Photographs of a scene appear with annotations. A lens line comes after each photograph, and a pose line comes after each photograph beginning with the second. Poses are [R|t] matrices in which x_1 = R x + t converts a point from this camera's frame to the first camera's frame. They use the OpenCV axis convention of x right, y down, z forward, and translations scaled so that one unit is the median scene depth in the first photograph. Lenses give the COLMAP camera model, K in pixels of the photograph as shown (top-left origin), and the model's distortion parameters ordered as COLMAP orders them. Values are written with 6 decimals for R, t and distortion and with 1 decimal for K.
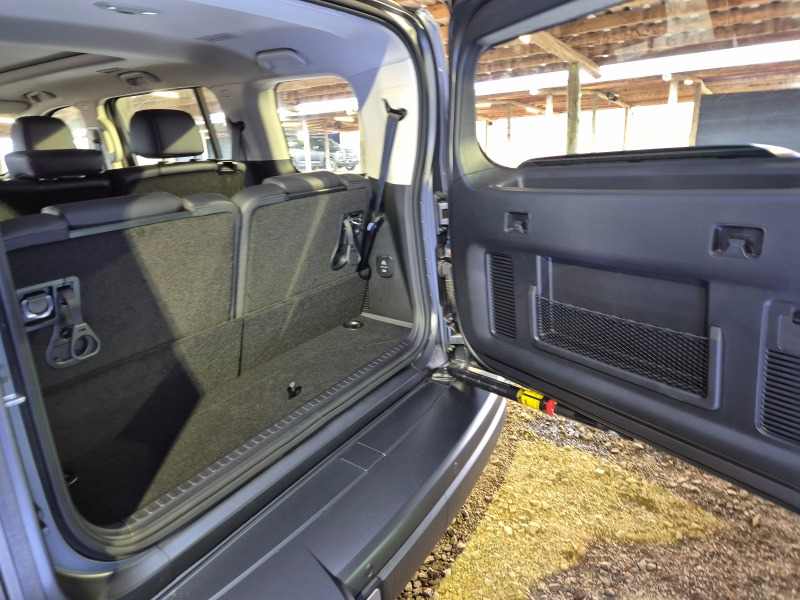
lens RADIAL K [[546.9, 0, 405.3], [0, 546.9, 292.3], [0, 0, 1]] dist [0.063848, -0.058427]
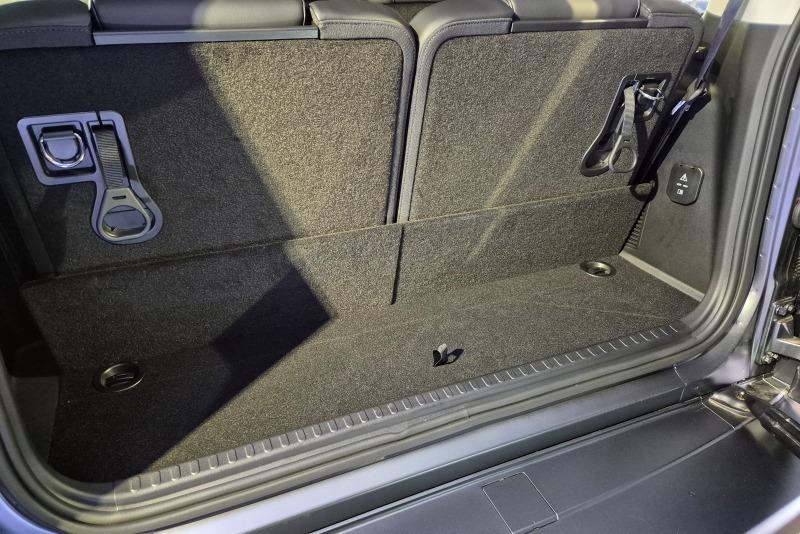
lens RADIAL K [[557.5, 0, 366.4], [0, 557.5, 299.1], [0, 0, 1]] dist [0.065979, -0.063257]
pose [[0.820306, 0.290665, -0.492557, 0.017330], [-0.183614, 0.949479, 0.254510, -0.025596], [0.541650, -0.118336, 0.832233, 0.347959]]
